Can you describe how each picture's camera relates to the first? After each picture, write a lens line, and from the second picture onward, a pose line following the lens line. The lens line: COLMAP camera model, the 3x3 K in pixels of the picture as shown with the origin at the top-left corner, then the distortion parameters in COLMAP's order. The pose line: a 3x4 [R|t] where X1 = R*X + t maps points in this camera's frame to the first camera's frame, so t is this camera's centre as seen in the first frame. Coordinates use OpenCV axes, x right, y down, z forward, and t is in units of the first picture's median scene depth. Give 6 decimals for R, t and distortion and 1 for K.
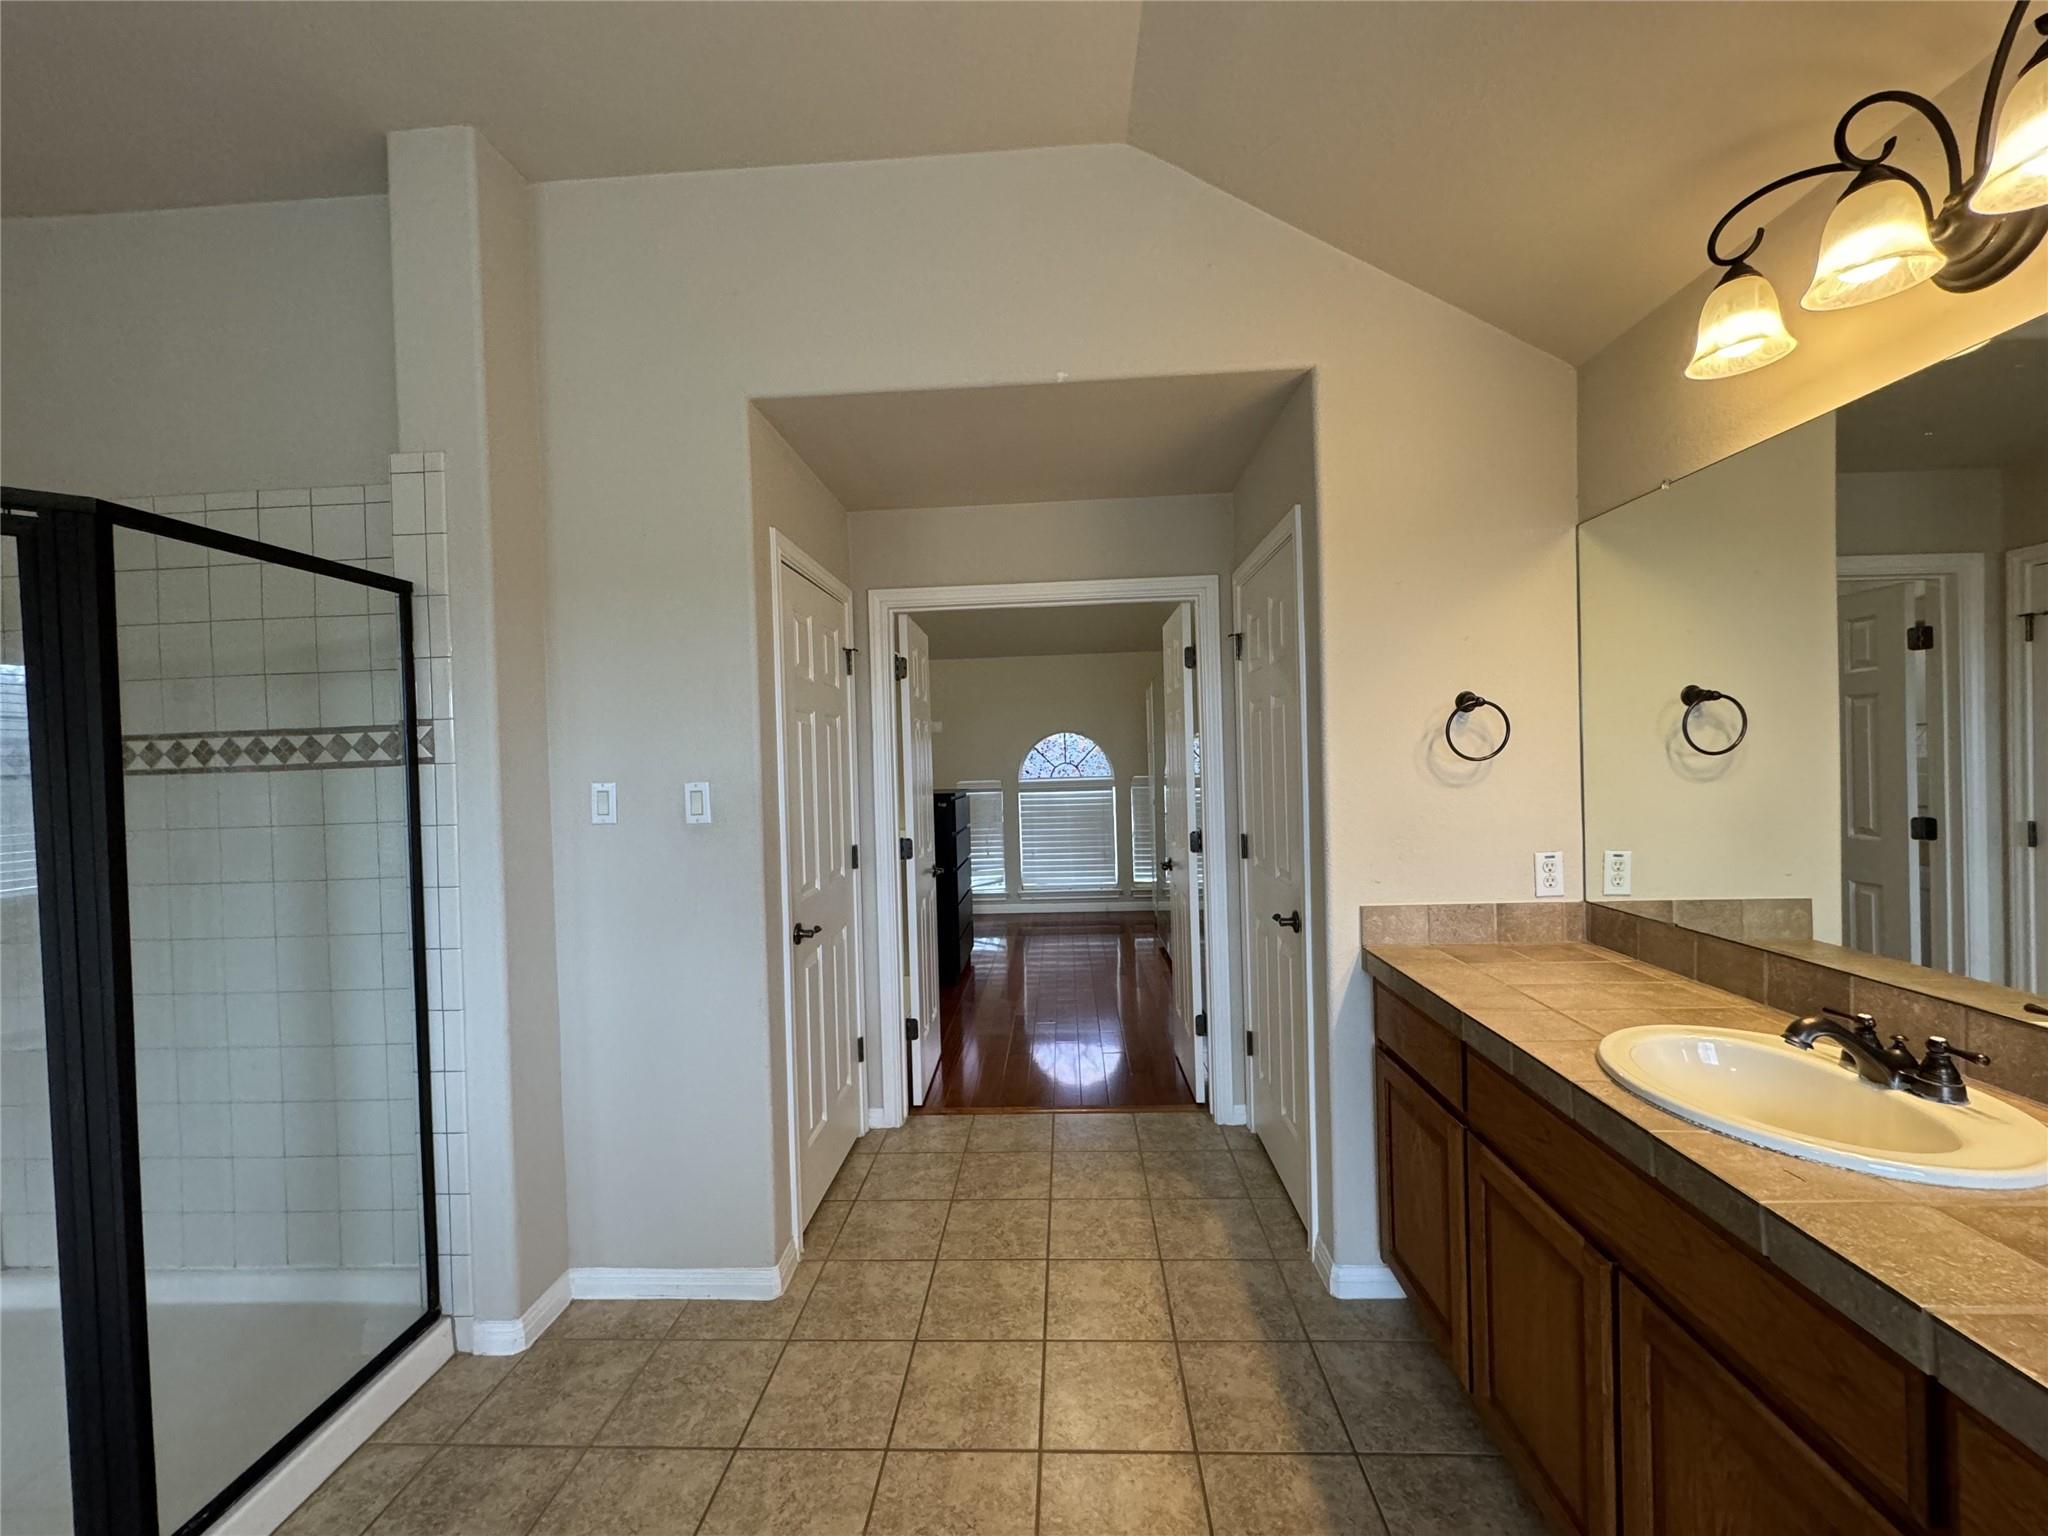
lens RADIAL K [[812.8, 0, 1023.0], [0, 812.8, 762.3], [0, 0, 1]] dist [-0.006507, 0.000244]
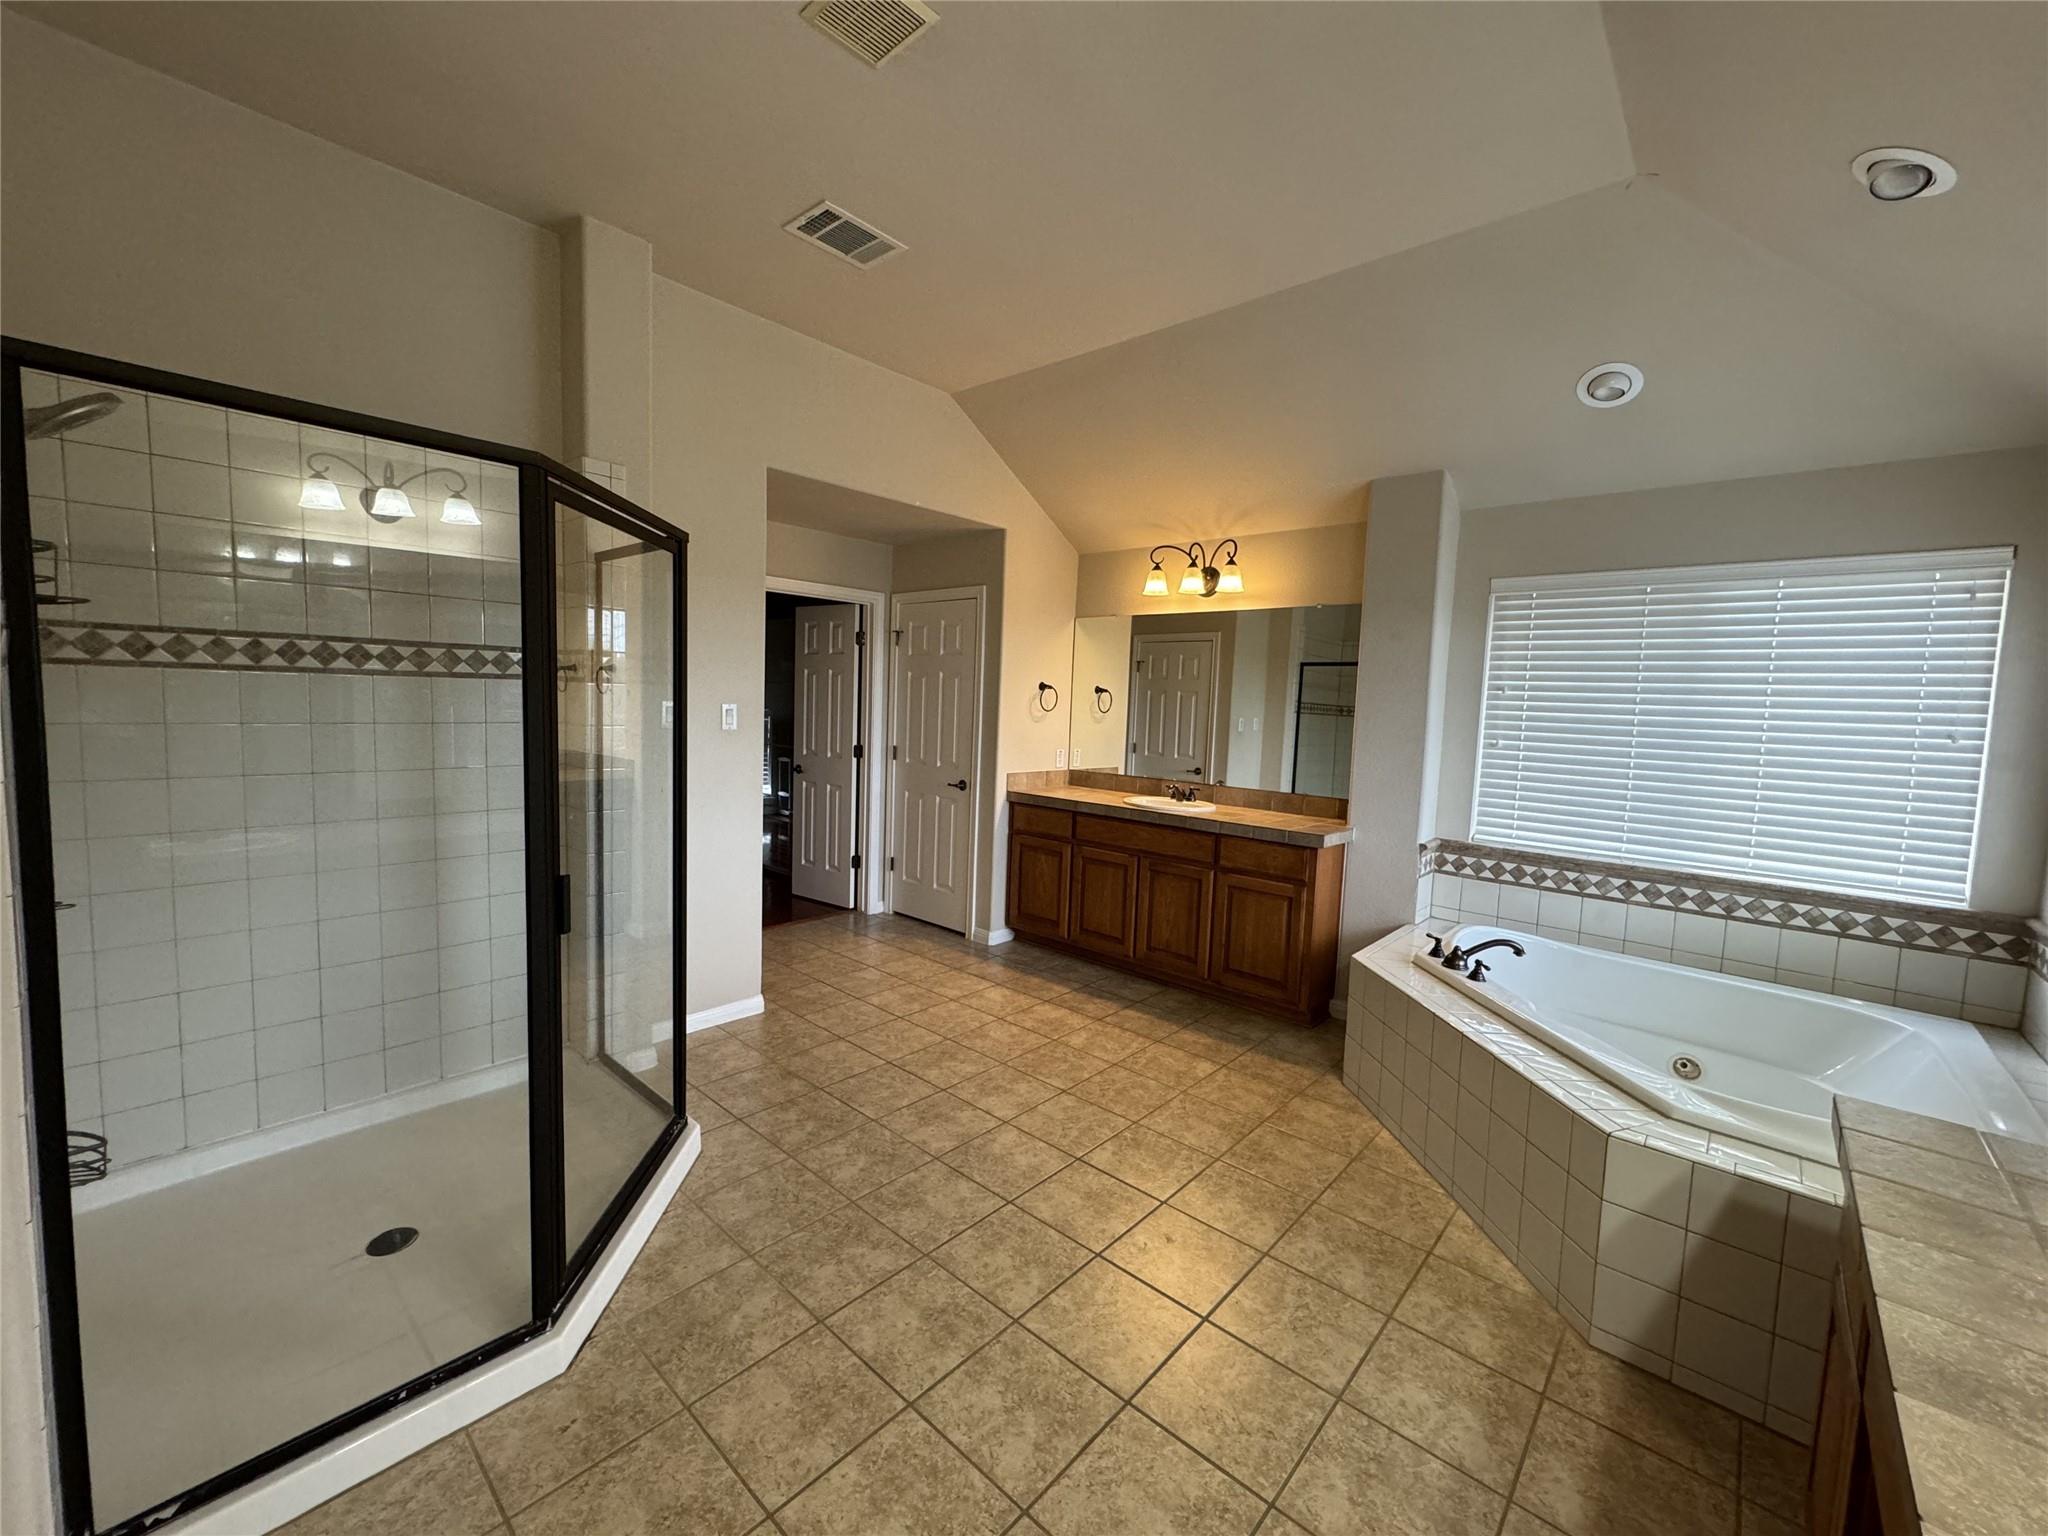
lens RADIAL K [[812.8, 0, 1027.4], [0, 812.8, 770.3], [0, 0, 1]] dist [-0.006507, 0.000244]
pose [[0.626334, -0.013002, 0.779446, -1.293601], [-0.052326, 0.996905, 0.058676, 0.030626], [-0.777797, -0.077536, 0.623715, -0.453578]]
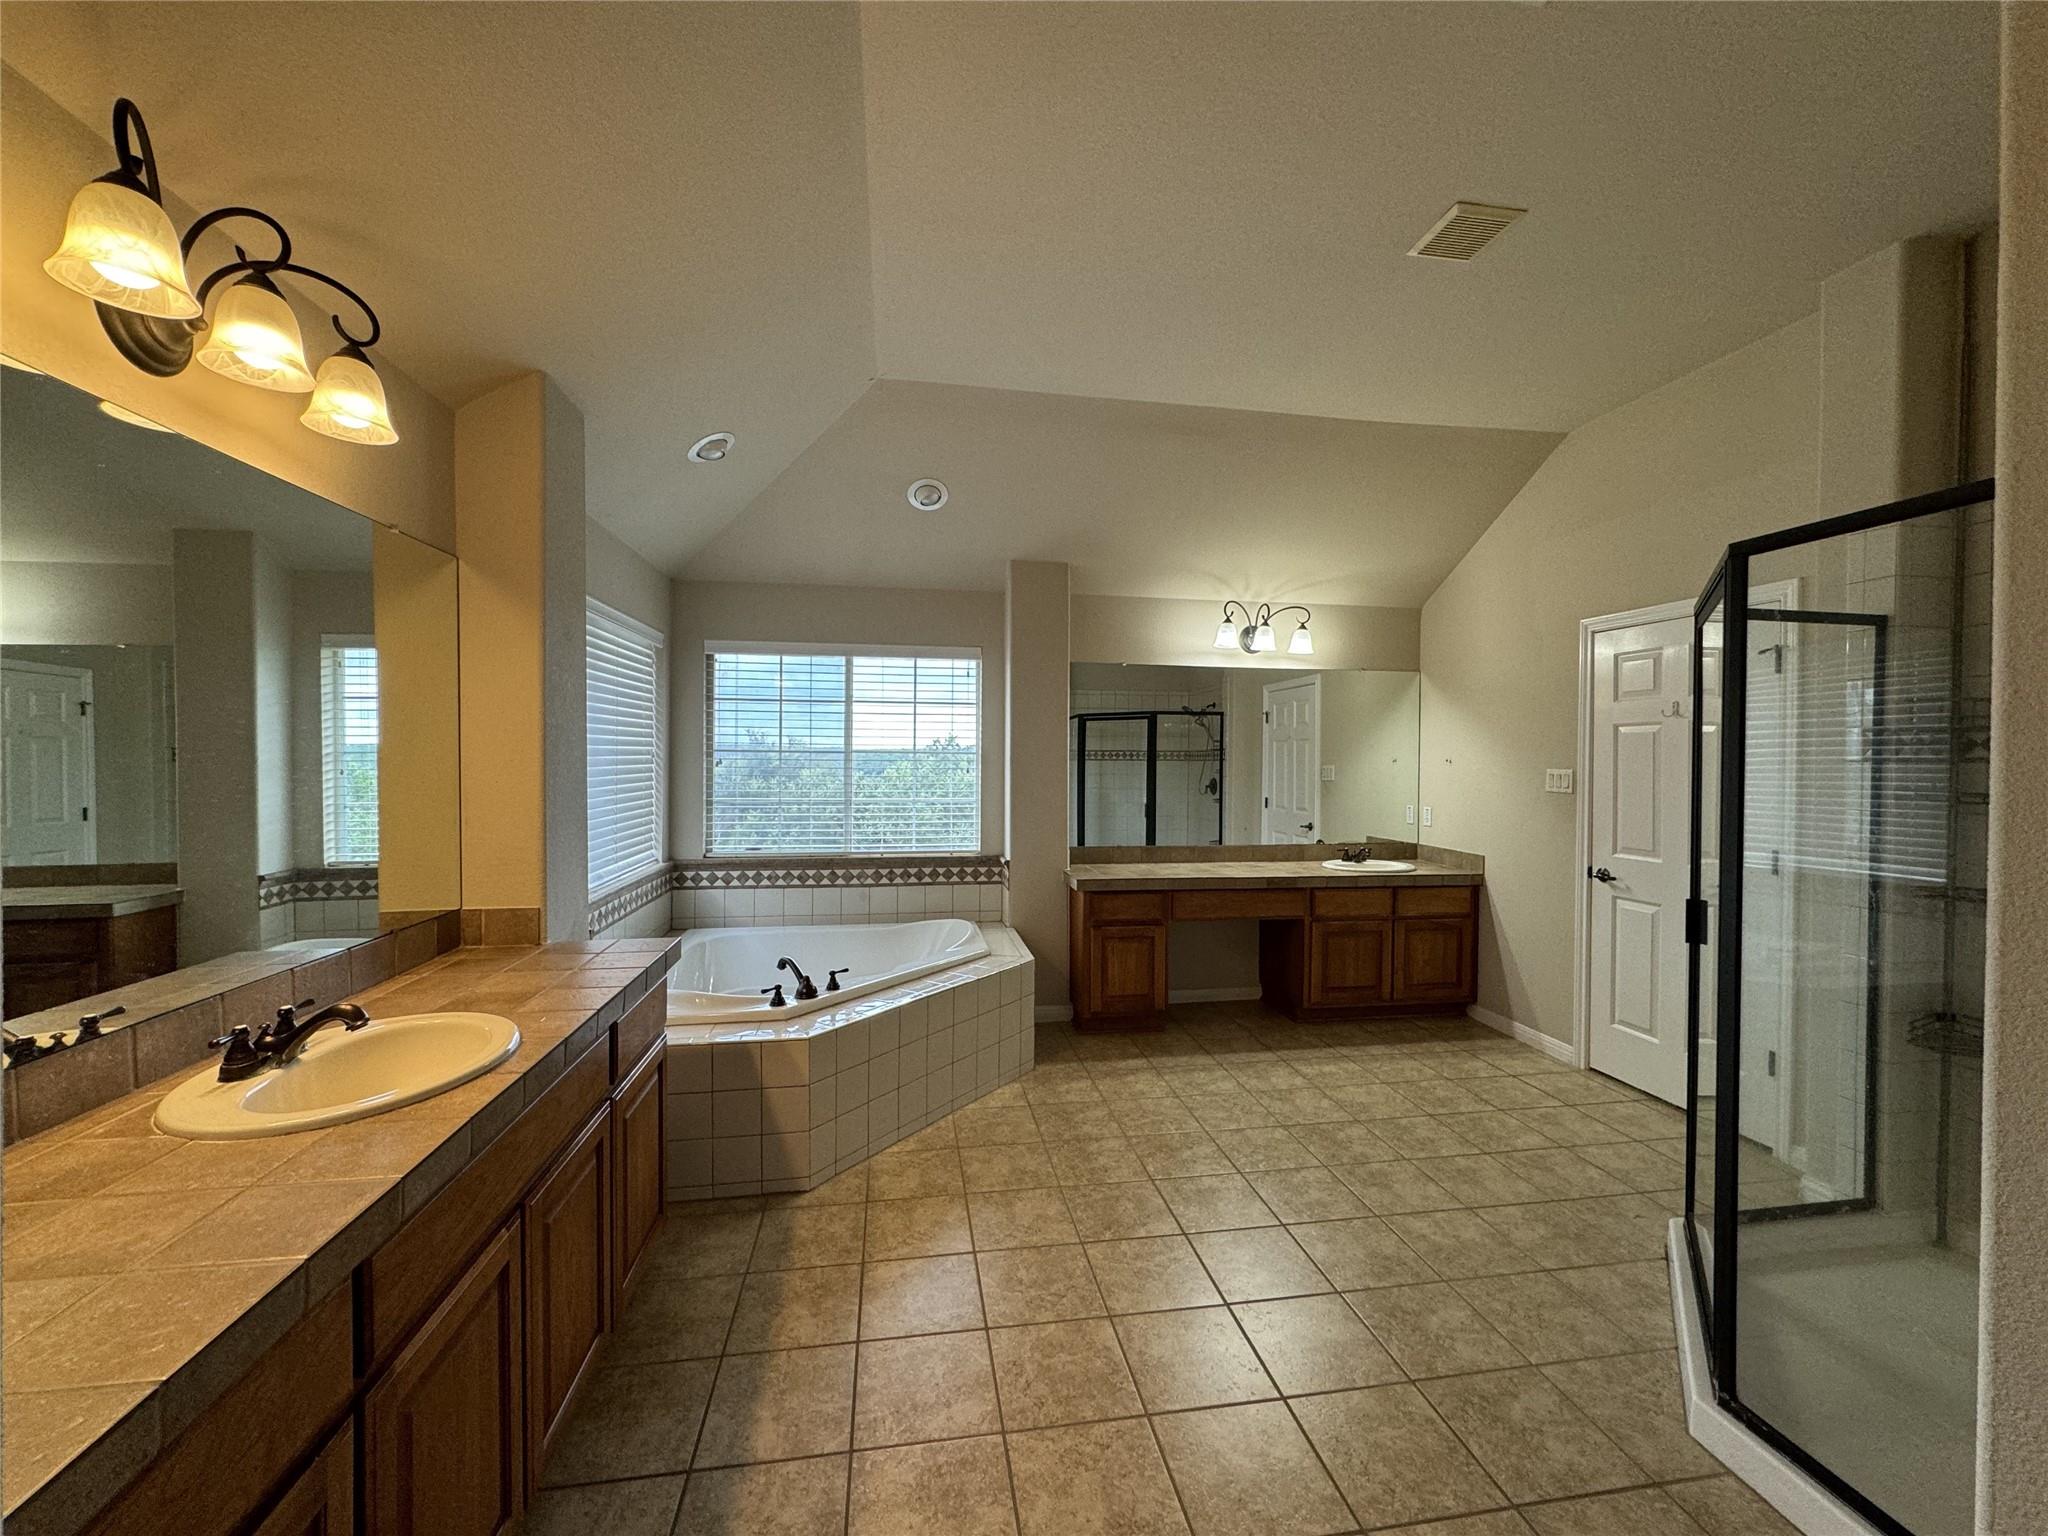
lens RADIAL K [[812.8, 0, 1034.5], [0, 812.8, 763.9], [0, 0, 1]] dist [-0.006507, 0.000244]
pose [[-0.975832, 0.031461, -0.216246, 0.160358], [0.027272, 0.999379, 0.022333, -0.019797], [0.216814, 0.015896, -0.976084, 1.302965]]
